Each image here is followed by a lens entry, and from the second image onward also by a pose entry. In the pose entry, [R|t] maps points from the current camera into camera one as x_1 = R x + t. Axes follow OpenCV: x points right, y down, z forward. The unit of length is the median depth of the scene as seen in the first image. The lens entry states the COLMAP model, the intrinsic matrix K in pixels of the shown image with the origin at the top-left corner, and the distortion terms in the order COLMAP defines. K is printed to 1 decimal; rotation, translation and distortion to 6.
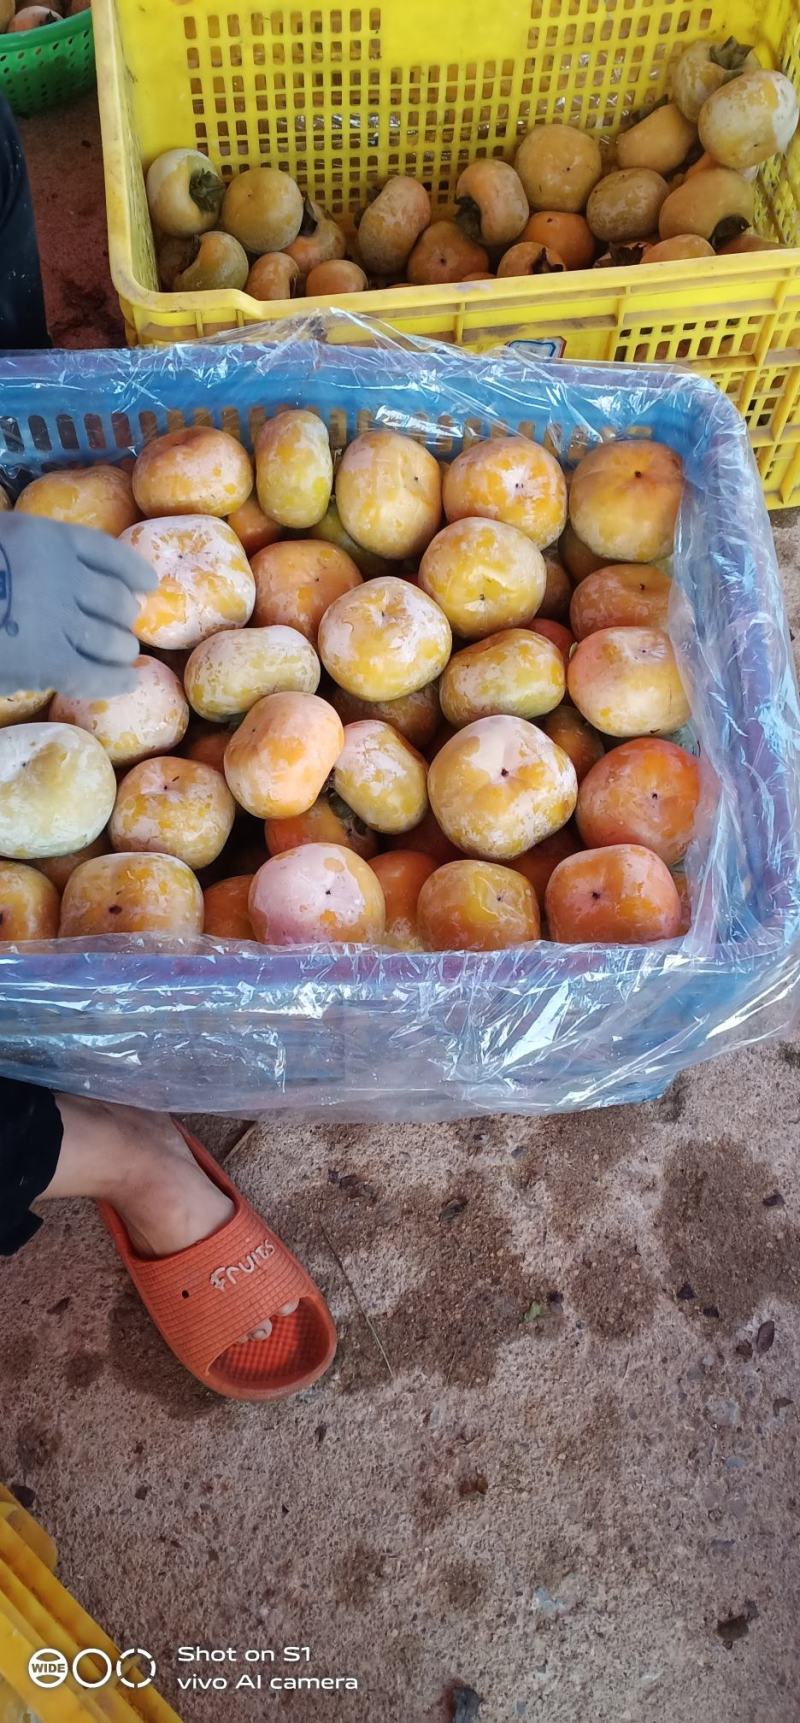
lens RADIAL K [[1408.2, 0, 400.0], [0, 1408.2, 861.5], [0, 0, 1]] dist [0.136353, -0.234426]
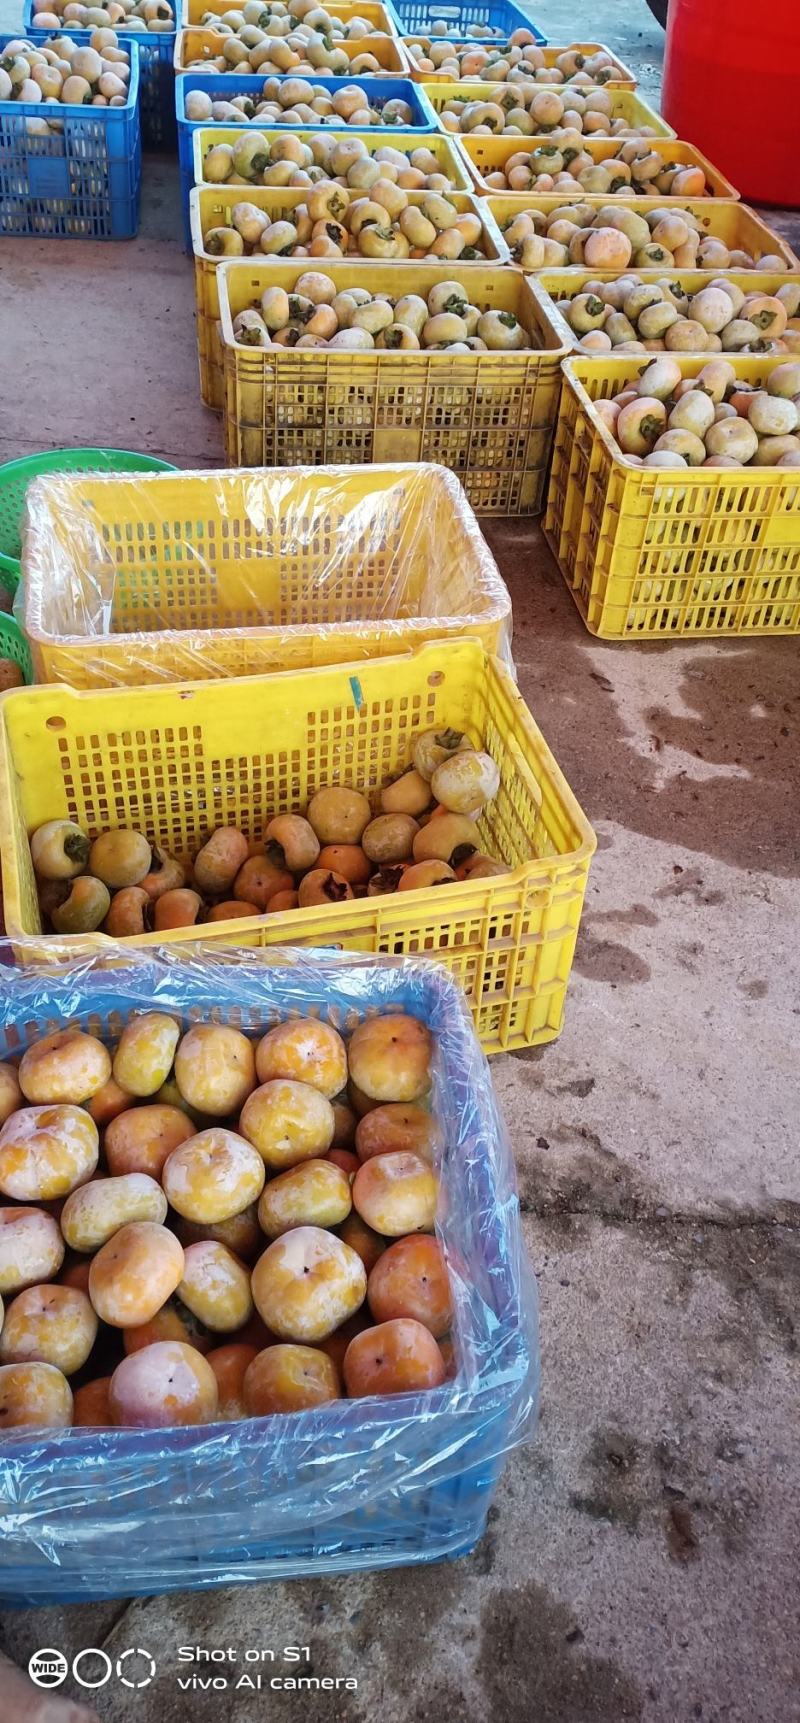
lens RADIAL K [[1408.2, 0, 400.0], [0, 1408.2, 861.5], [0, 0, 1]] dist [0.136353, -0.234426]
pose [[0.993545, -0.065524, 0.092606, 0.050506], [0.094075, 0.932094, -0.349787, 0.042748], [-0.063398, 0.356241, 0.932241, -0.304407]]
